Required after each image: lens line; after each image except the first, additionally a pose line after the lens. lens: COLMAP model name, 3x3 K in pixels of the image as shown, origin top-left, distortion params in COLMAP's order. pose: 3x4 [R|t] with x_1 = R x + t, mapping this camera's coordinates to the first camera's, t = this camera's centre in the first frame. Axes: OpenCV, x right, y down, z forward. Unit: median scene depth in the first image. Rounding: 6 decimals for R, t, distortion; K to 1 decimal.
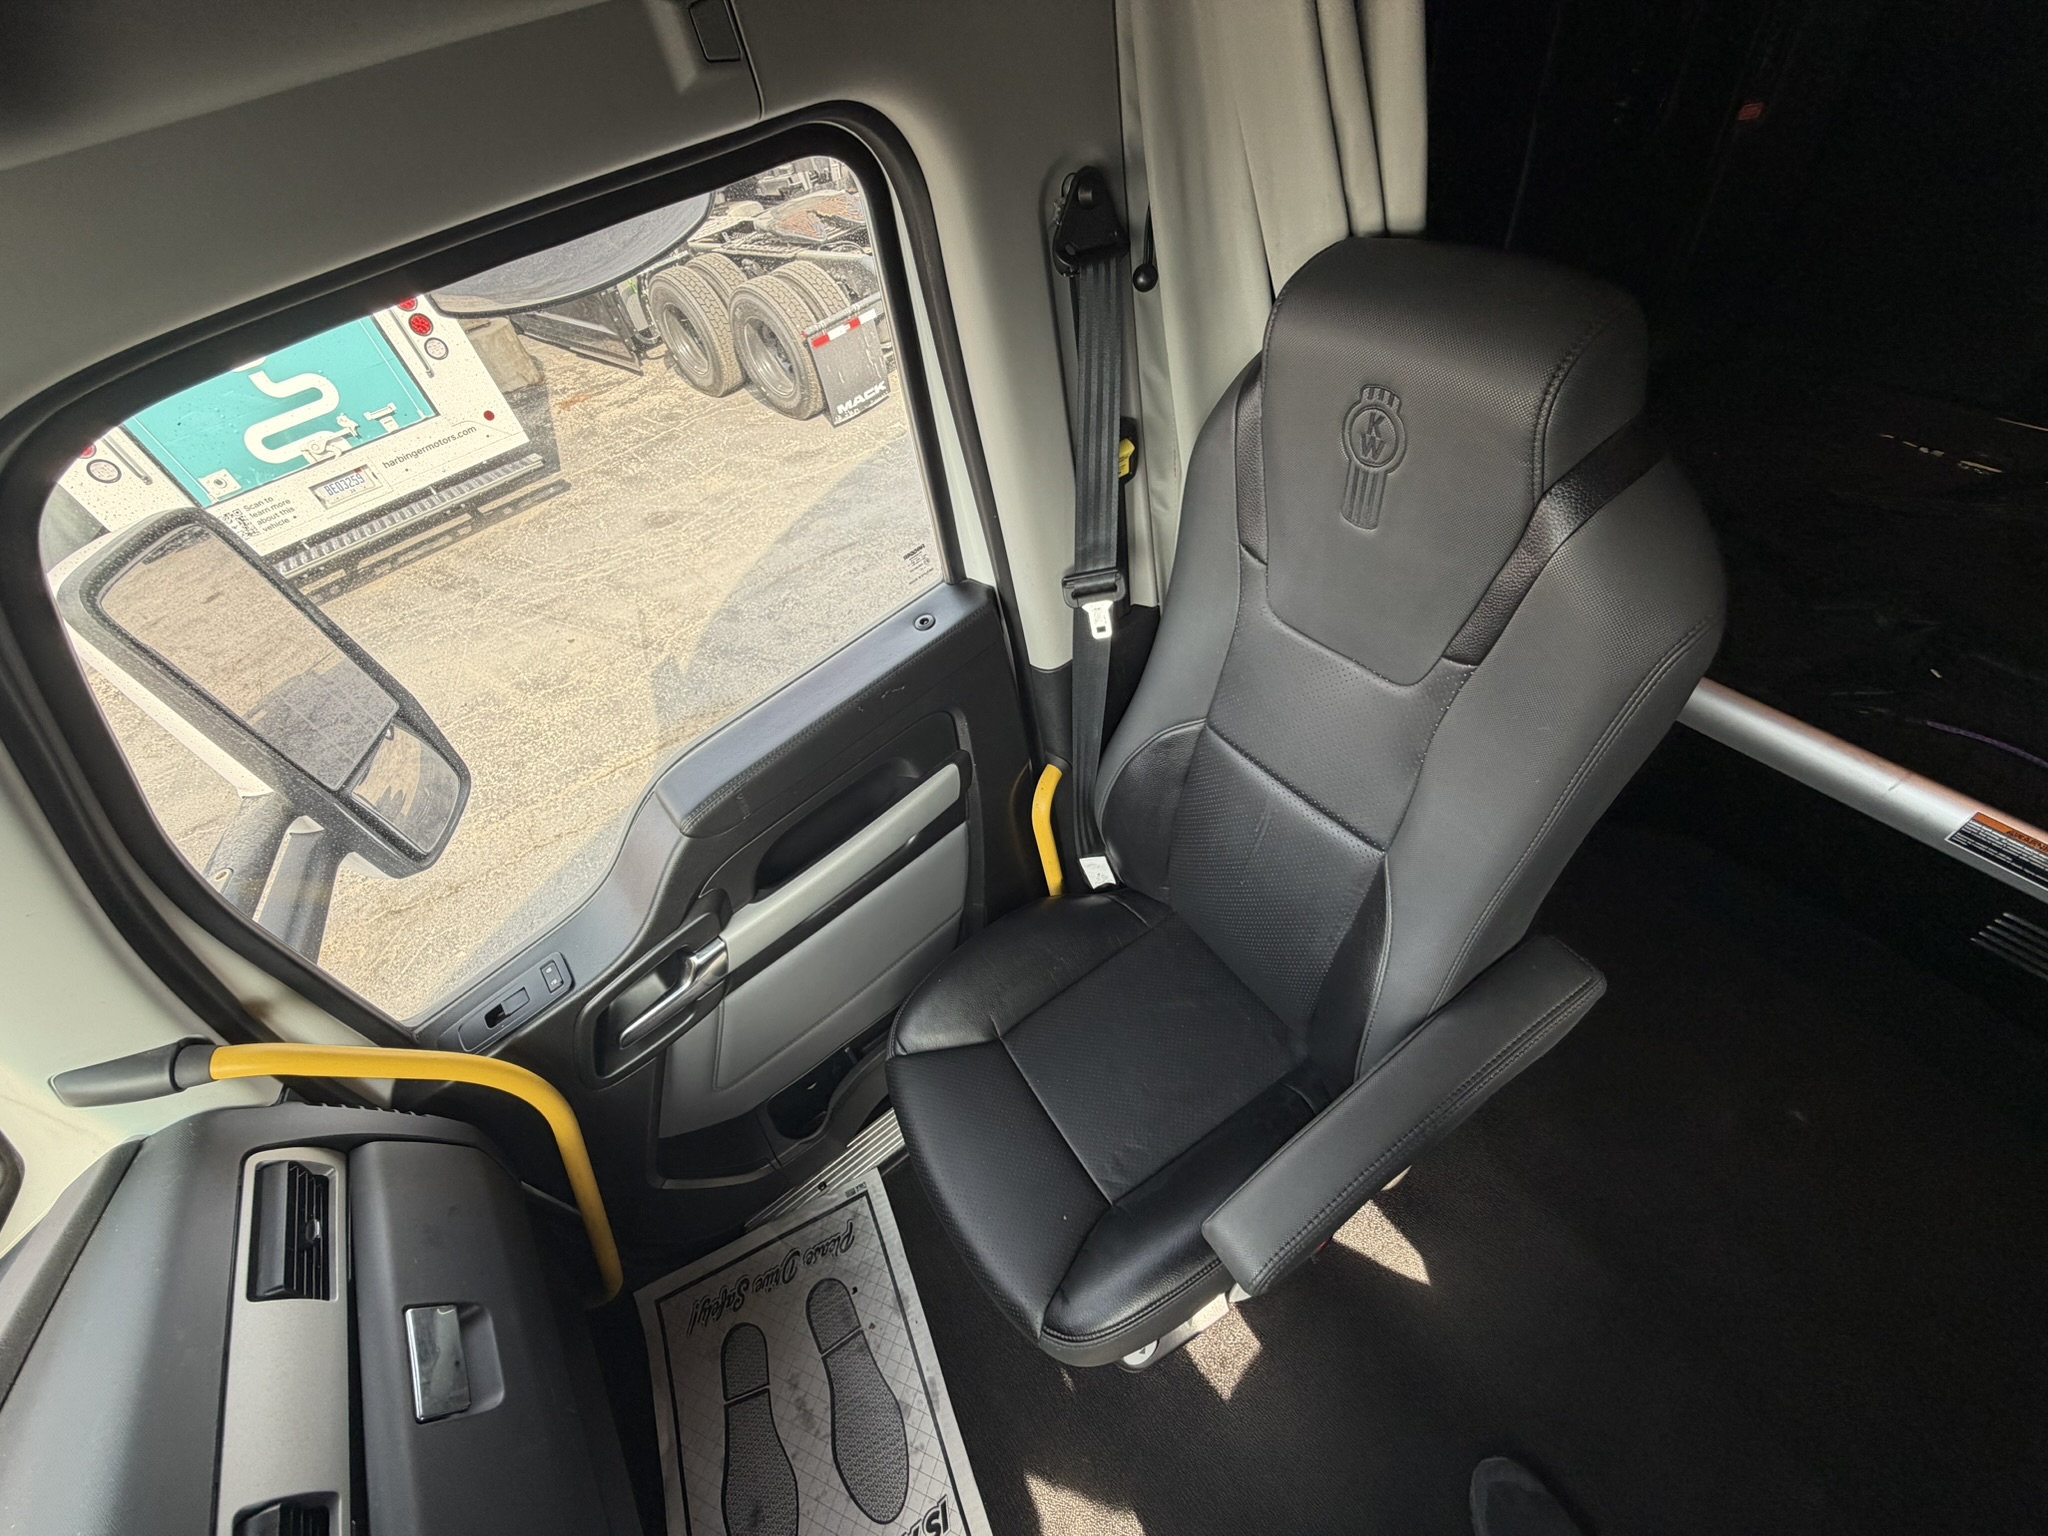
lens RADIAL K [[815.4, 0, 1014.2], [0, 815.4, 773.1], [0, 0, 1]] dist [-0.002724, 0.000855]
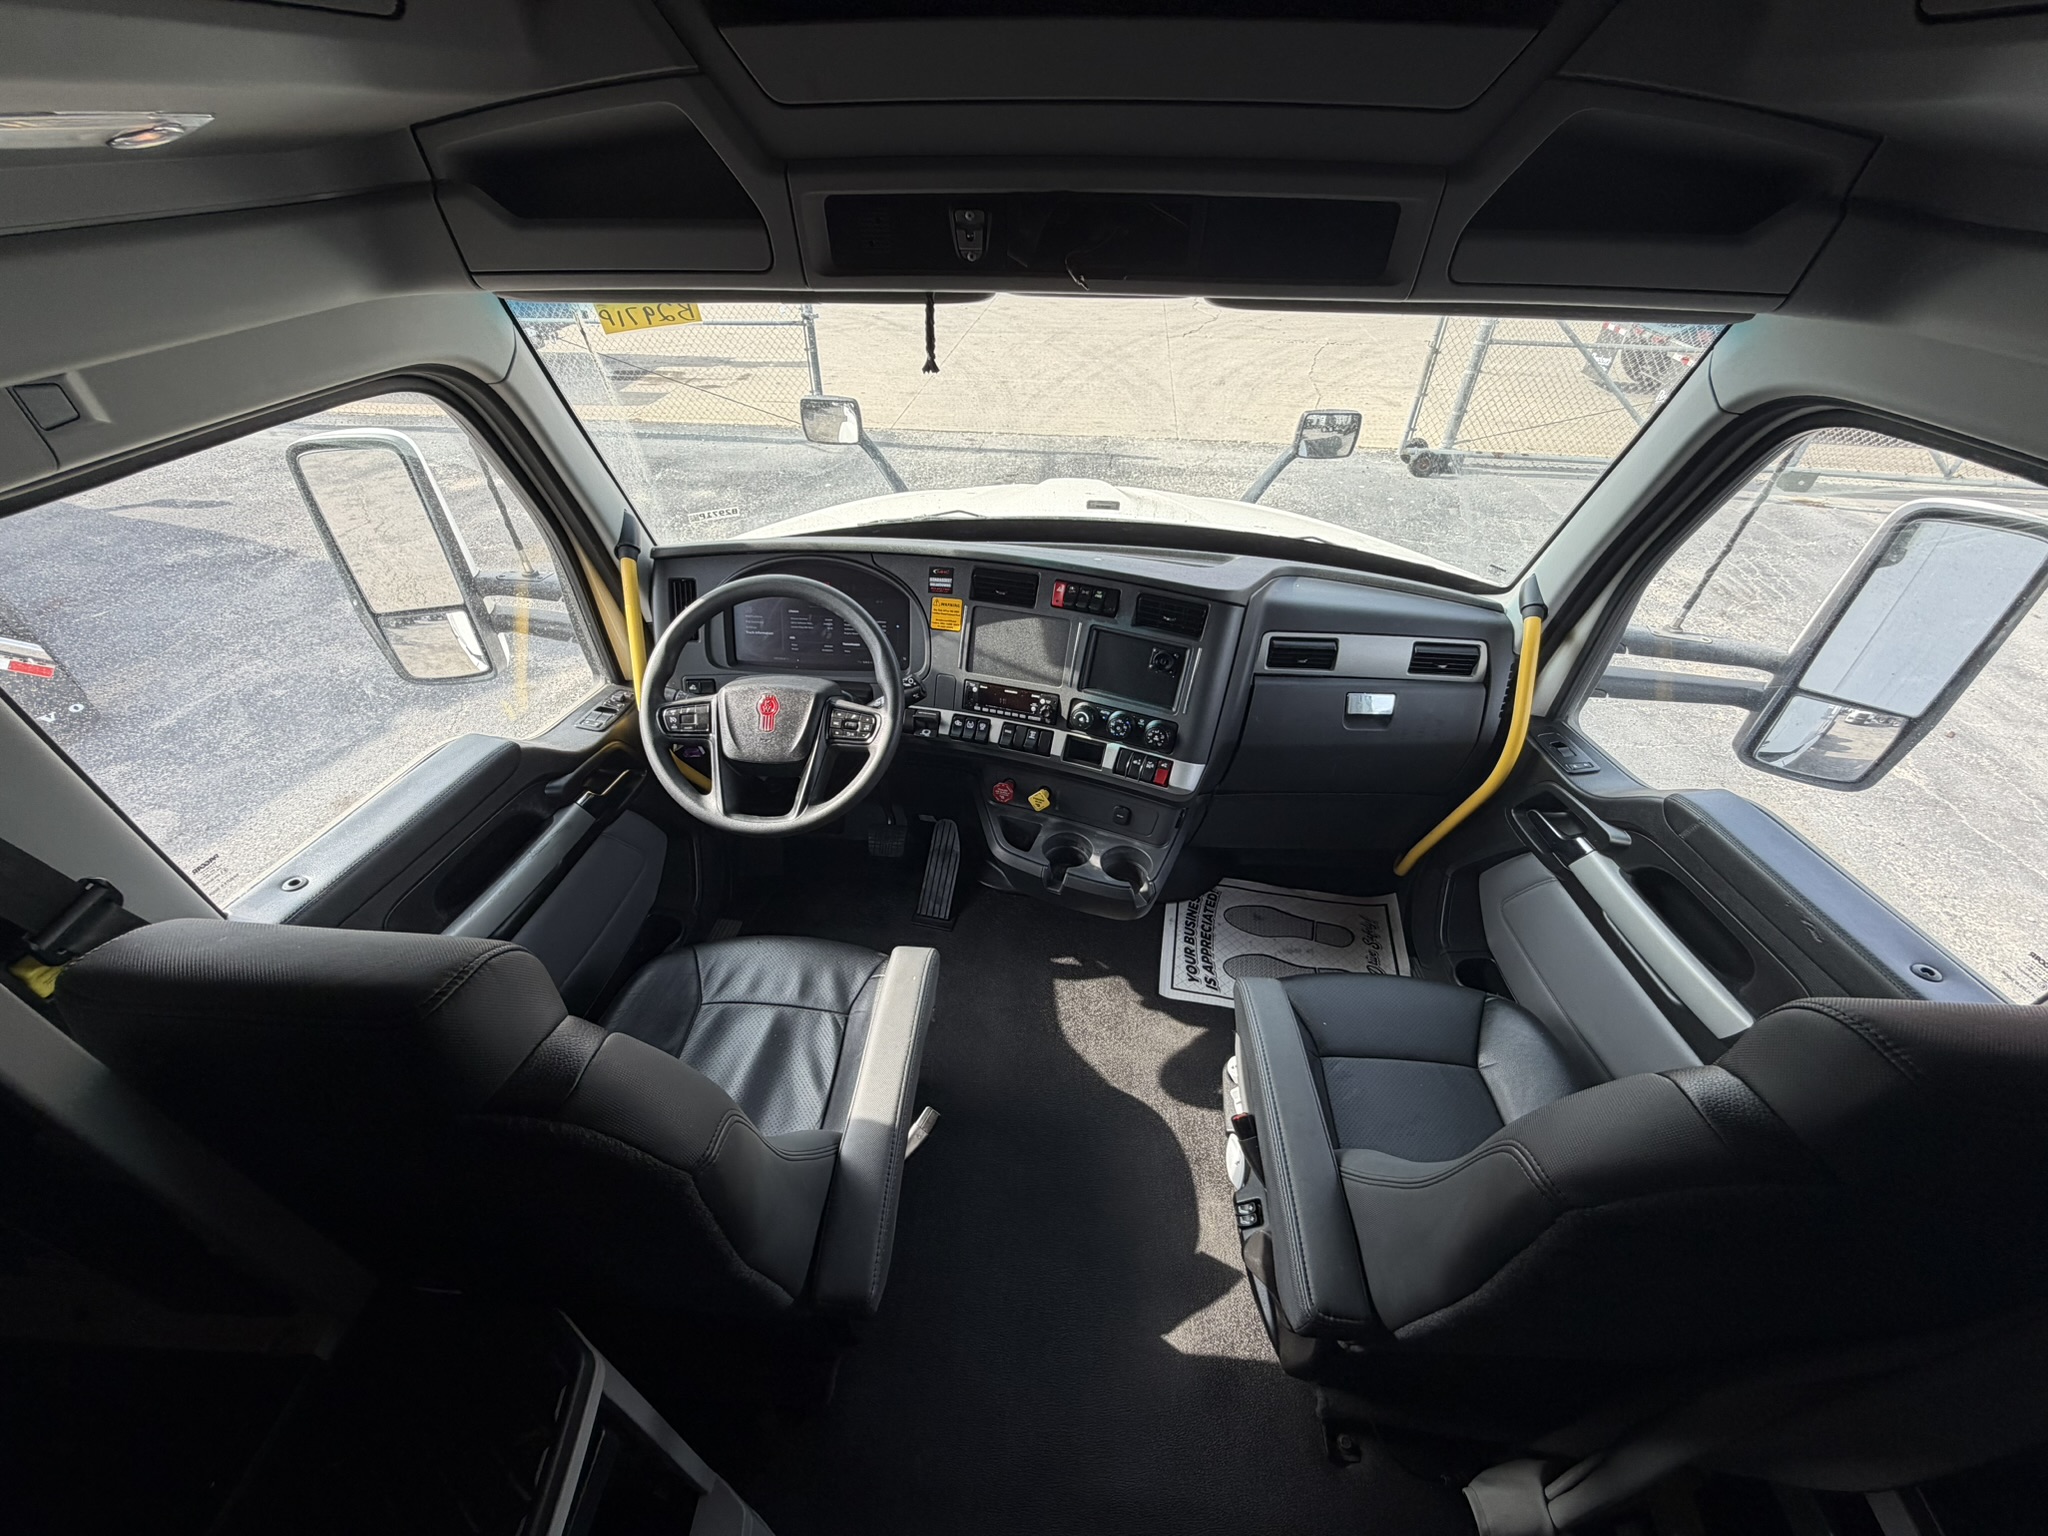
lens RADIAL K [[815.4, 0, 1021.5], [0, 815.4, 770.5], [0, 0, 1]] dist [-0.002724, 0.000855]
pose [[-0.580912, 0.630035, -0.515361, 0.706143], [-0.529498, 0.188371, 0.827133, -0.385871], [0.618202, 0.753374, 0.224175, -0.007363]]
